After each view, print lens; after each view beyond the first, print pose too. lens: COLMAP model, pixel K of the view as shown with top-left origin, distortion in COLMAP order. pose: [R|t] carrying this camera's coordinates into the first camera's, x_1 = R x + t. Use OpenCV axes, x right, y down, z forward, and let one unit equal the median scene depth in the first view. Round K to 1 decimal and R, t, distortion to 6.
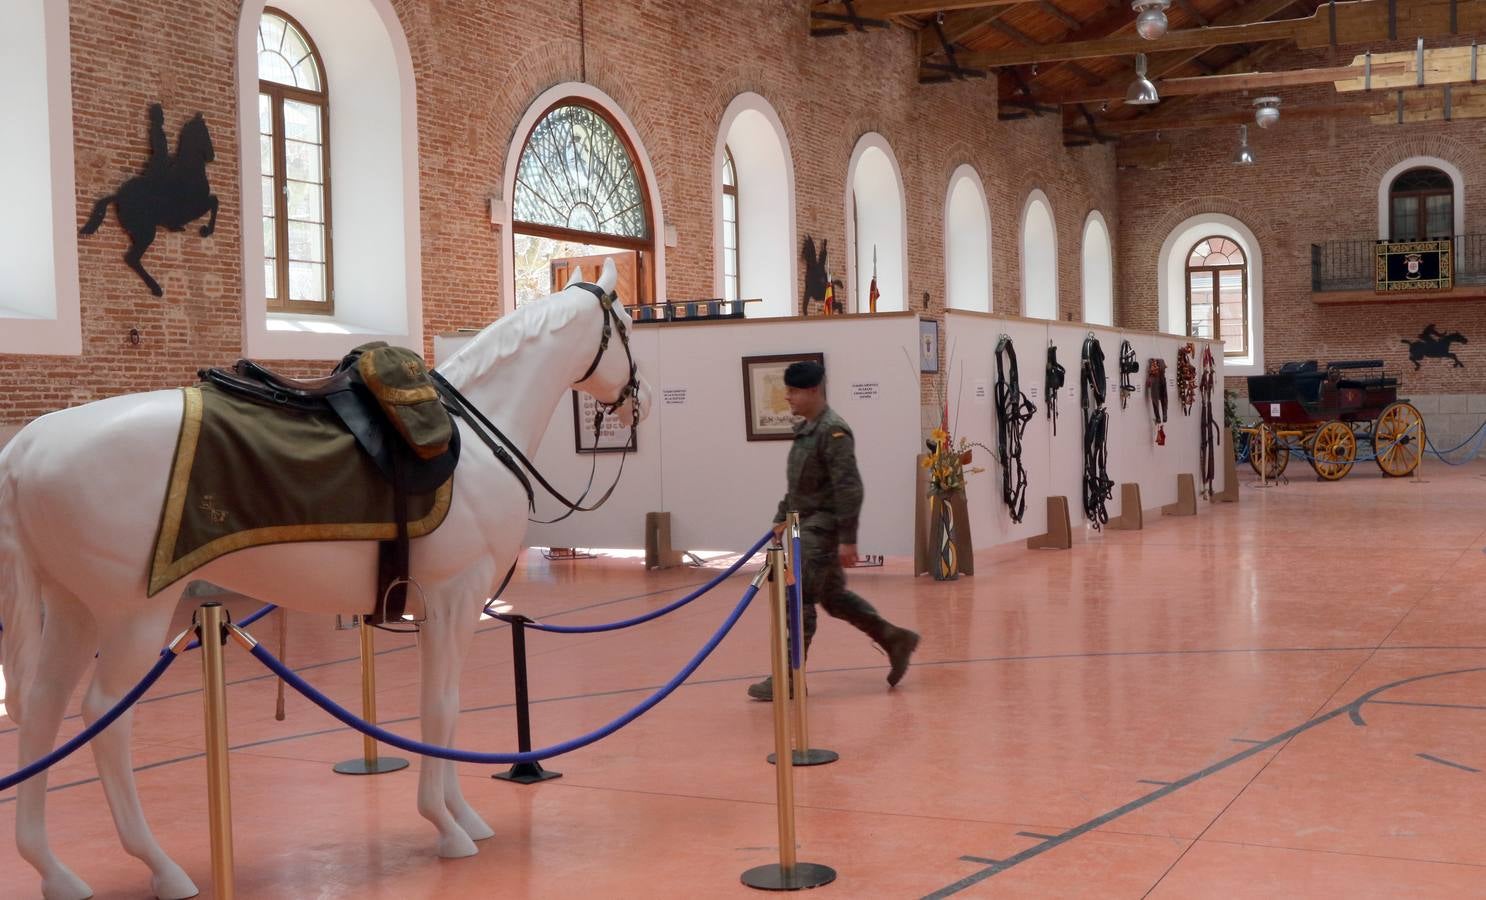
lens RADIAL K [[1623.8, 0, 796.6], [0, 1623.8, 450.3], [0, 0, 1]] dist [-0.053157, 0.024623]
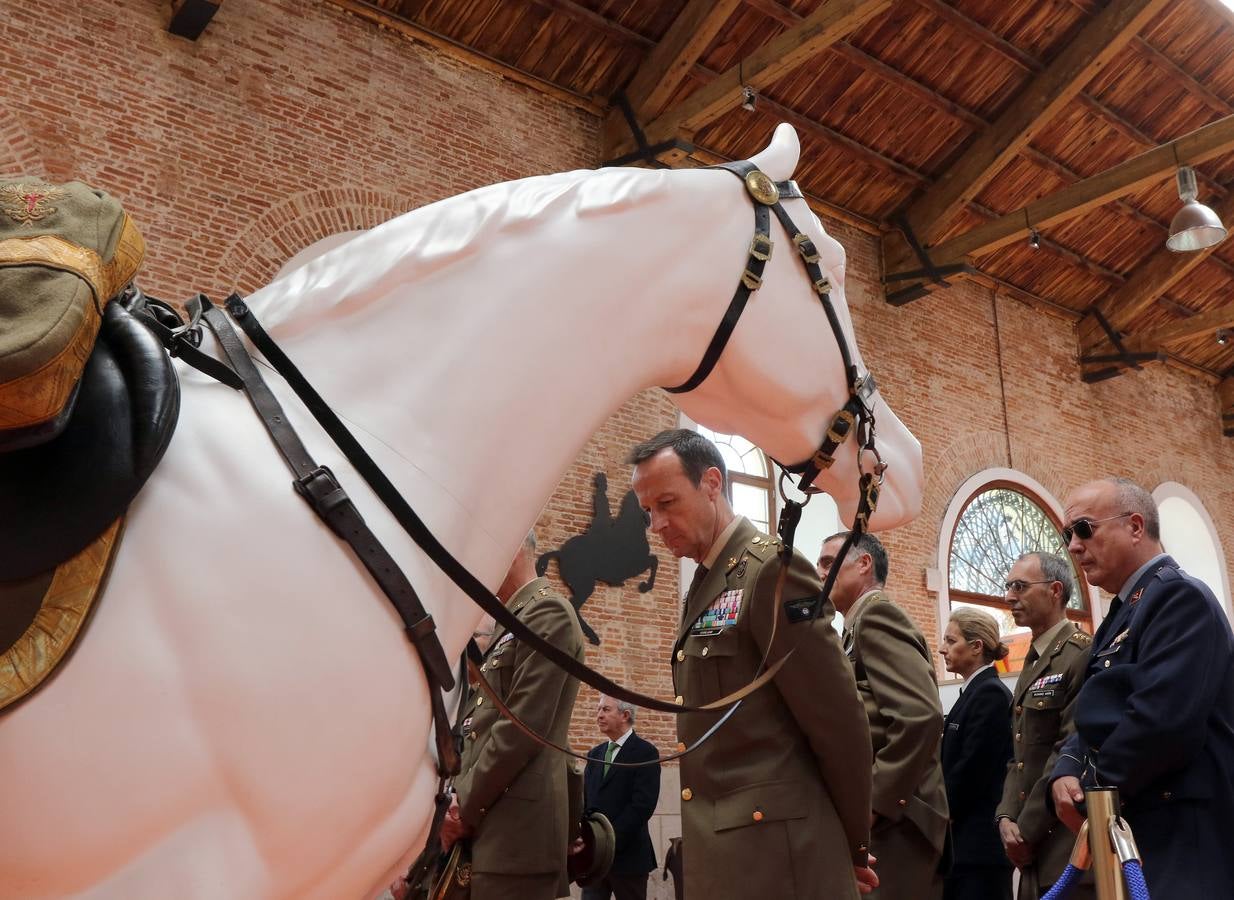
lens RADIAL K [[1159.8, 0, 696.9], [0, 1159.8, 446.5], [0, 0, 1]] dist [-0.093818, 0.111392]
pose [[0.907966, -0.117530, -0.402225, -0.007263], [-0.020496, 0.946258, -0.322762, 0.017471], [0.418543, 0.301300, 0.856761, 0.221479]]
